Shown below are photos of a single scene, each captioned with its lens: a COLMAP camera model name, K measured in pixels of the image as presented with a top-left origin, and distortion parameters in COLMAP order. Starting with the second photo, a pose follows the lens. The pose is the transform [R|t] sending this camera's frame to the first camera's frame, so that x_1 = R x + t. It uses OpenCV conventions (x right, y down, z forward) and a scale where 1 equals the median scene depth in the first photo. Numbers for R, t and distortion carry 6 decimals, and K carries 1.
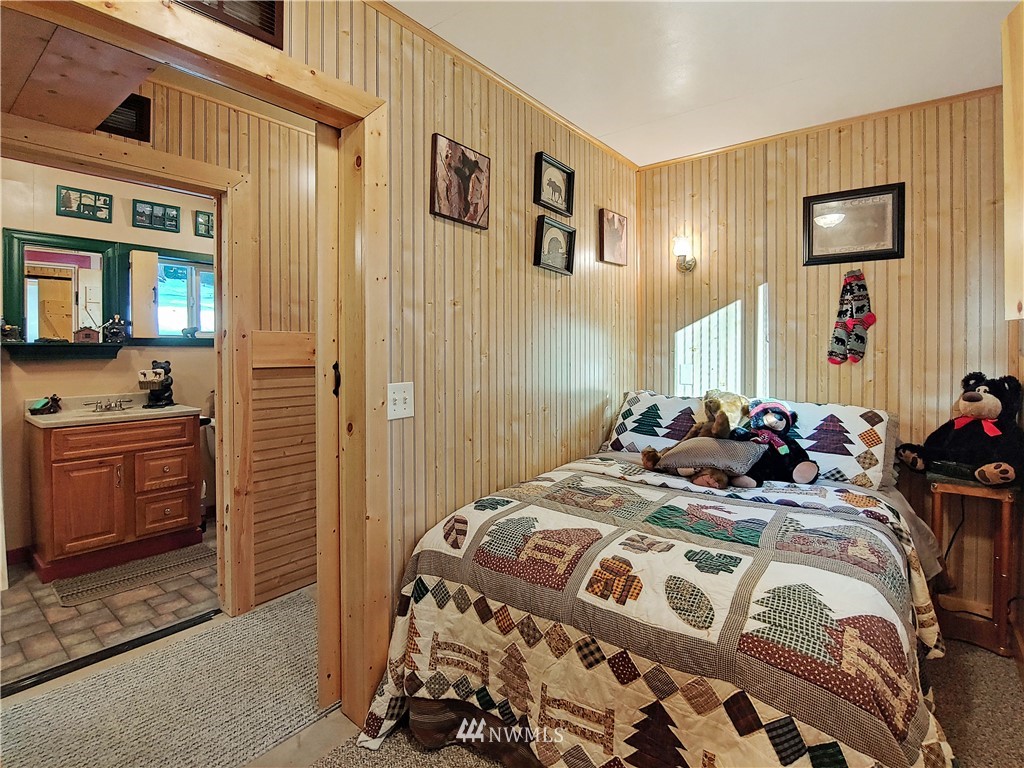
lens RADIAL K [[506.5, 0, 517.6], [0, 506.5, 357.2], [0, 0, 1]] dist [-0.017891, 0.000036]
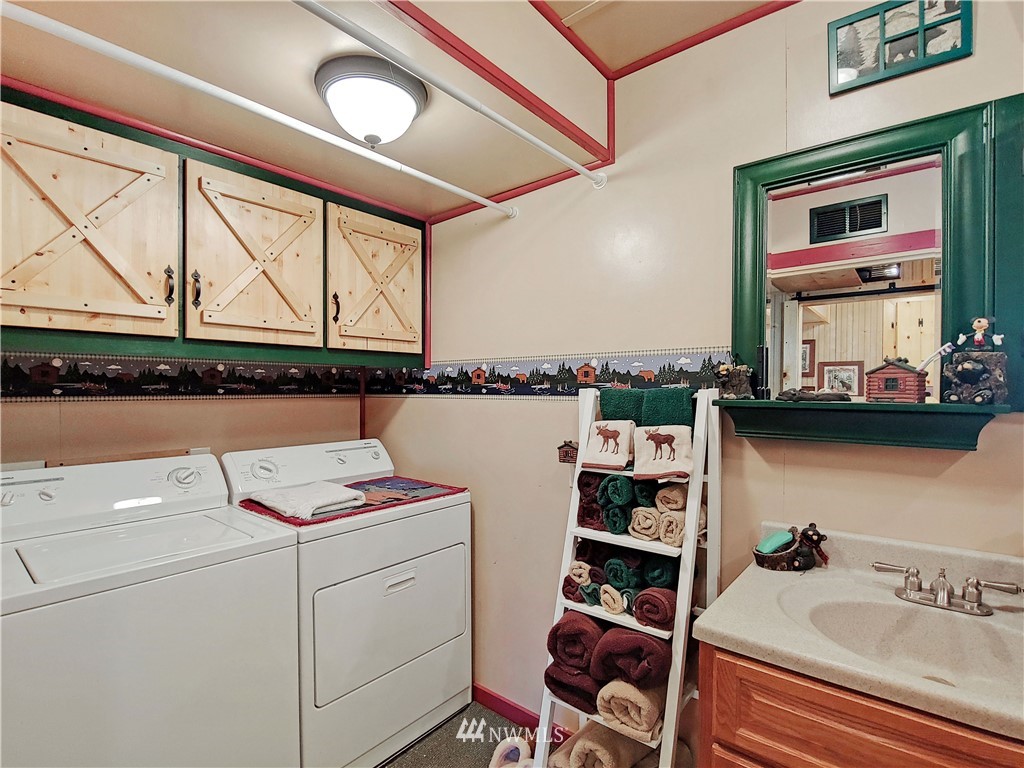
lens RADIAL K [[495.0, 0, 512.9], [0, 495.0, 394.0], [0, 0, 1]] dist [-0.024236, -0.000552]
pose [[-0.030080, 0.017854, -0.999388, -0.483774], [-0.015982, 0.999704, 0.018341, -0.036591], [0.999420, 0.016524, -0.029786, 0.718317]]
